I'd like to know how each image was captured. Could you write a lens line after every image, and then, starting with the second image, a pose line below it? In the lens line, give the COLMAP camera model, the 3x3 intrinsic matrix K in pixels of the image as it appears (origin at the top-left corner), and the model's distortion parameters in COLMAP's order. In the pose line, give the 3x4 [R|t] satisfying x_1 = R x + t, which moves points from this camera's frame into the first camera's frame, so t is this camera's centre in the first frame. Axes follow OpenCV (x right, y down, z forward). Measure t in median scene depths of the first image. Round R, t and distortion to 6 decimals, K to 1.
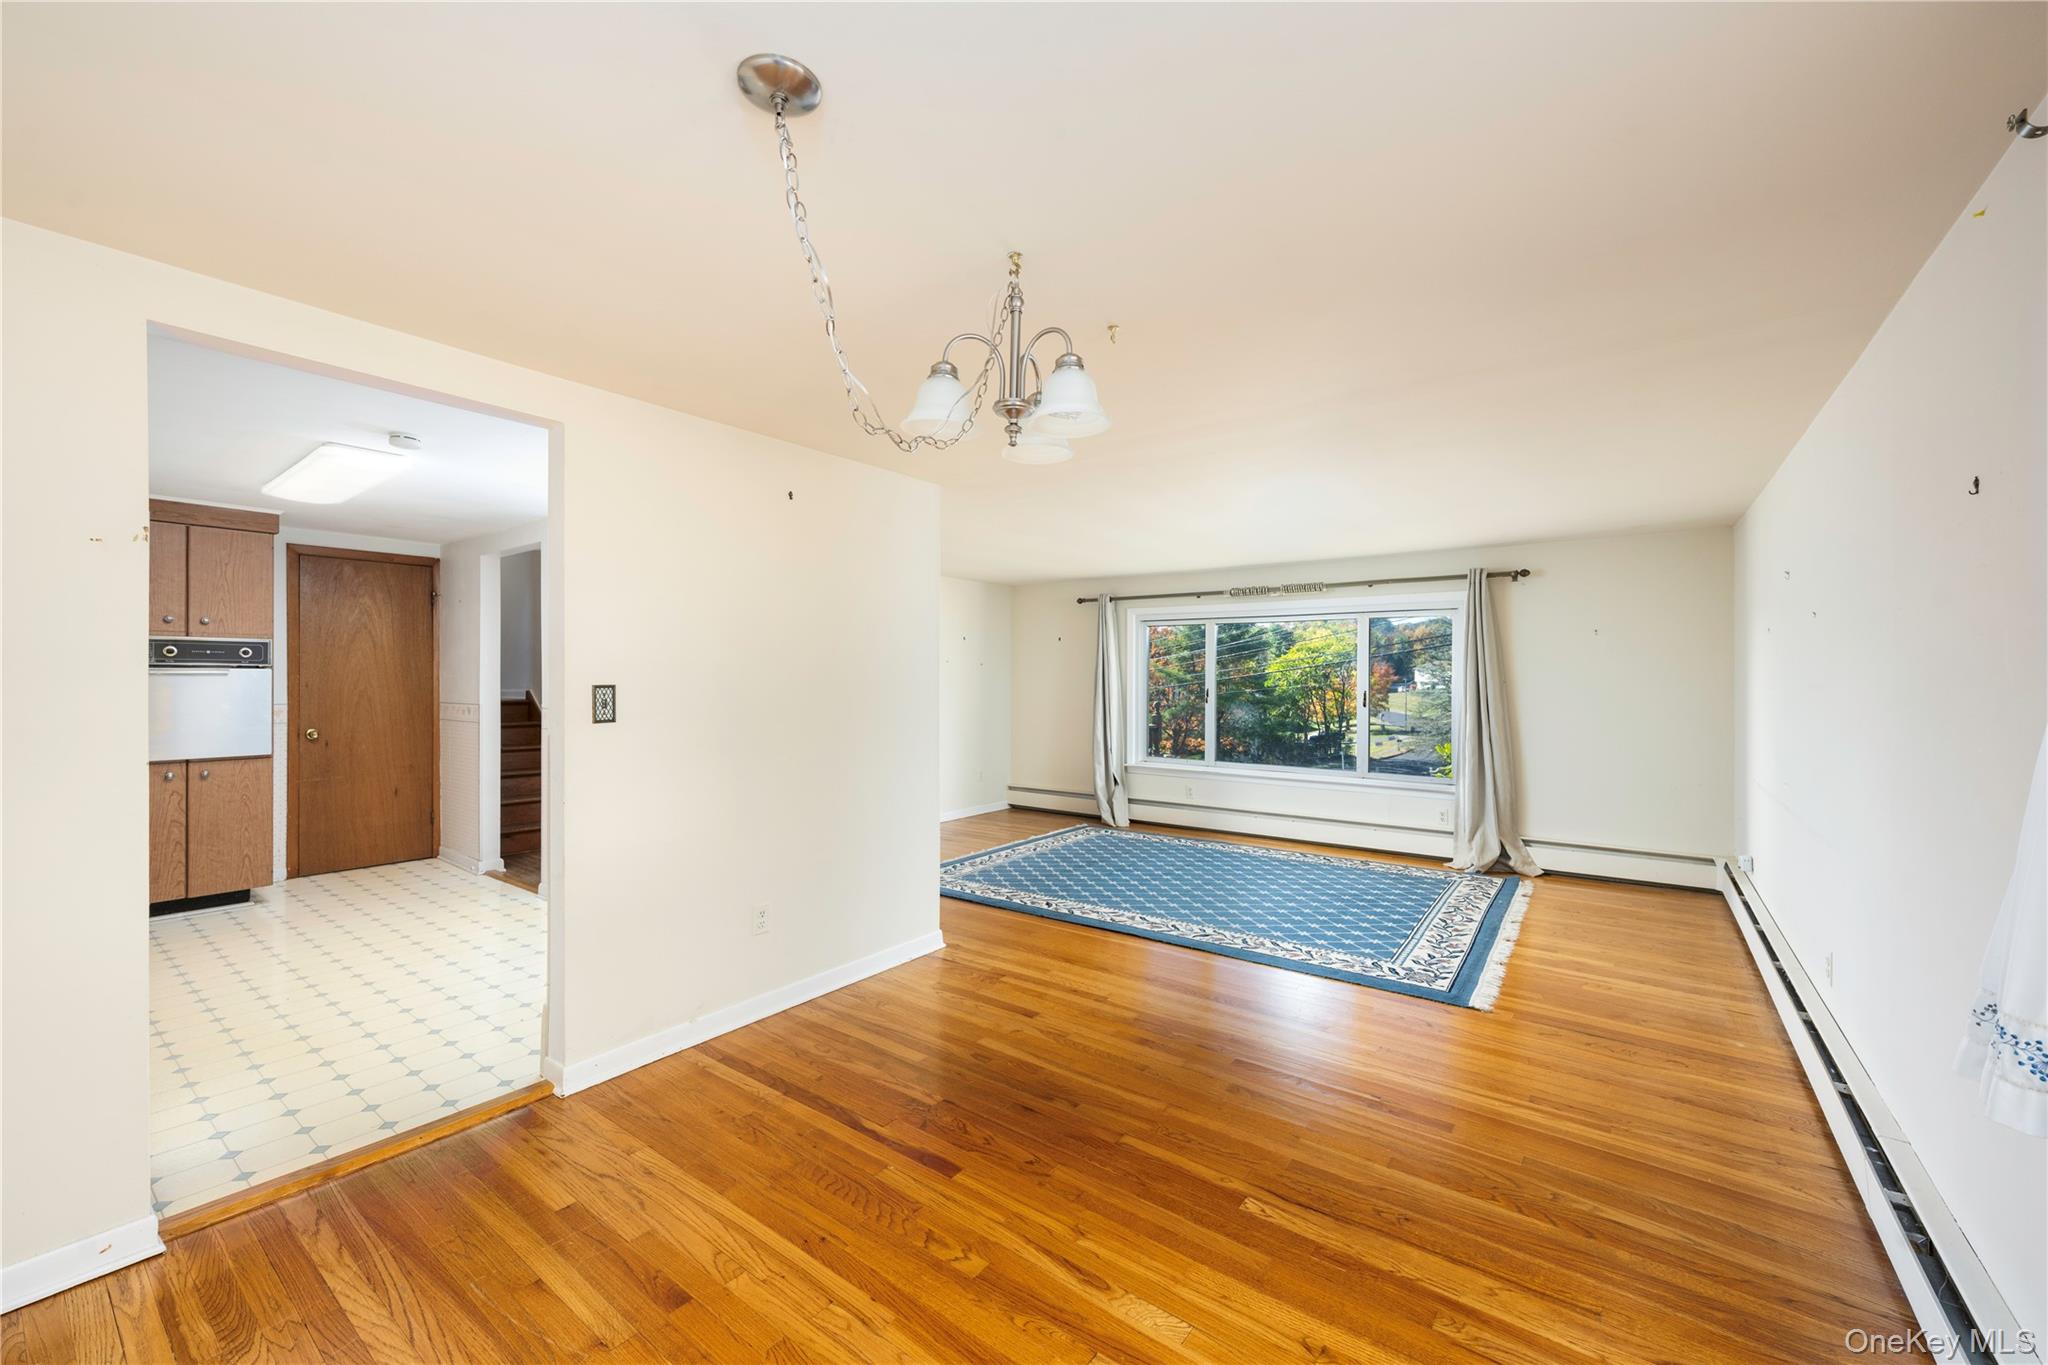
lens RADIAL K [[800.4, 0, 1020.2], [0, 800.4, 673.7], [0, 0, 1]] dist [-0.000820, -0.000026]
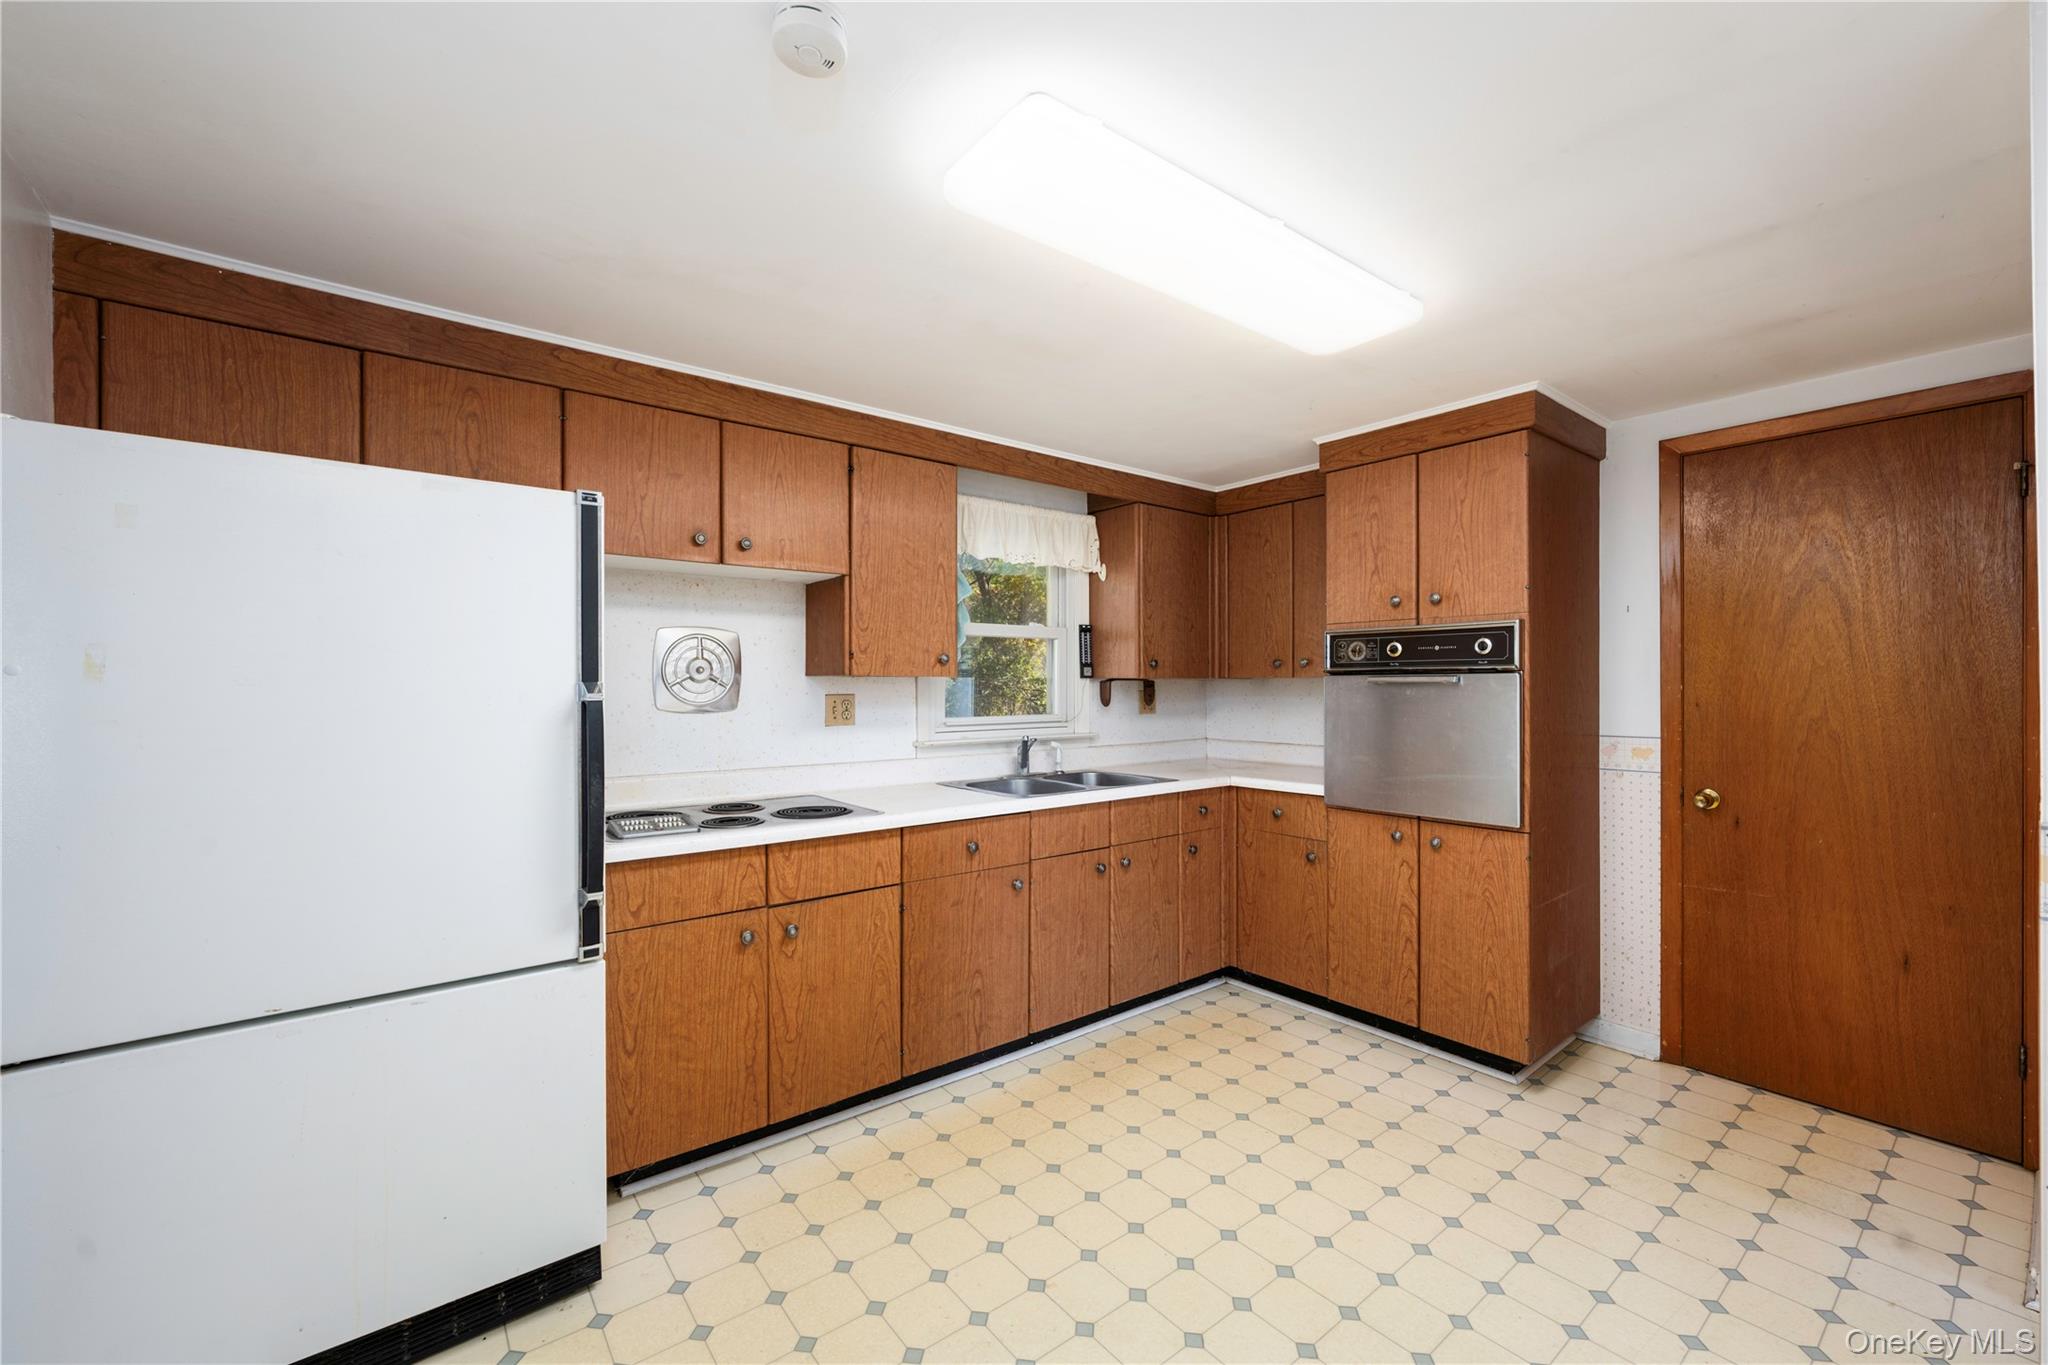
lens RADIAL K [[818.7, 0, 1015.9], [0, 818.7, 683.3], [0, 0, 1]] dist [-0.000399, -0.000010]
pose [[-0.262921, 0.000129, -0.964817, -0.301422], [0.005043, 0.999987, -0.001240, -0.000383], [0.964804, -0.005191, -0.262918, 0.820216]]
